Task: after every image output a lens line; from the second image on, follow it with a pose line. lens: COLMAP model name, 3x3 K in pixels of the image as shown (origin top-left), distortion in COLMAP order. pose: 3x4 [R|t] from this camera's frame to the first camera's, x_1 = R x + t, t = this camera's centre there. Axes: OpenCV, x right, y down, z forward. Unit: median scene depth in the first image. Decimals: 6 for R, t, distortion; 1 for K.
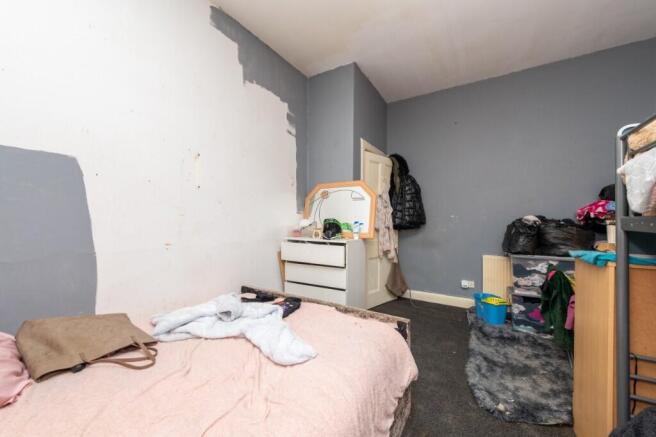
lens RADIAL K [[256.2, 0, 329.3], [0, 256.2, 217.0], [0, 0, 1]] dist [-0.000763, -0.000235]
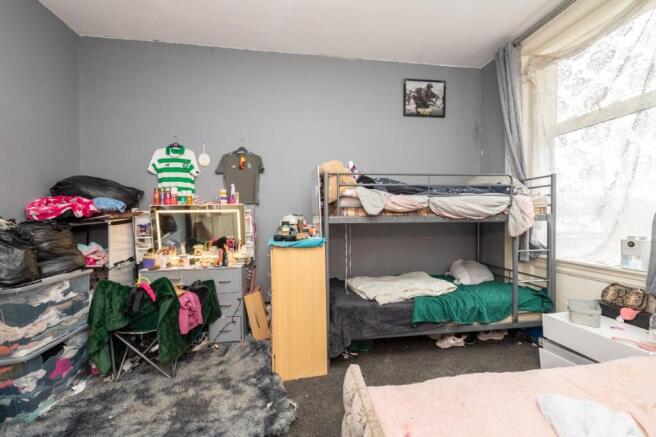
lens RADIAL K [[256.2, 0, 330.5], [0, 256.2, 220.2], [0, 0, 1]] dist [-0.000763, -0.000235]
pose [[-0.630888, -0.012409, 0.775774, -0.113812], [0.004265, 0.999802, 0.019462, 0.000143], [-0.775862, 0.015587, -0.630710, 0.928083]]
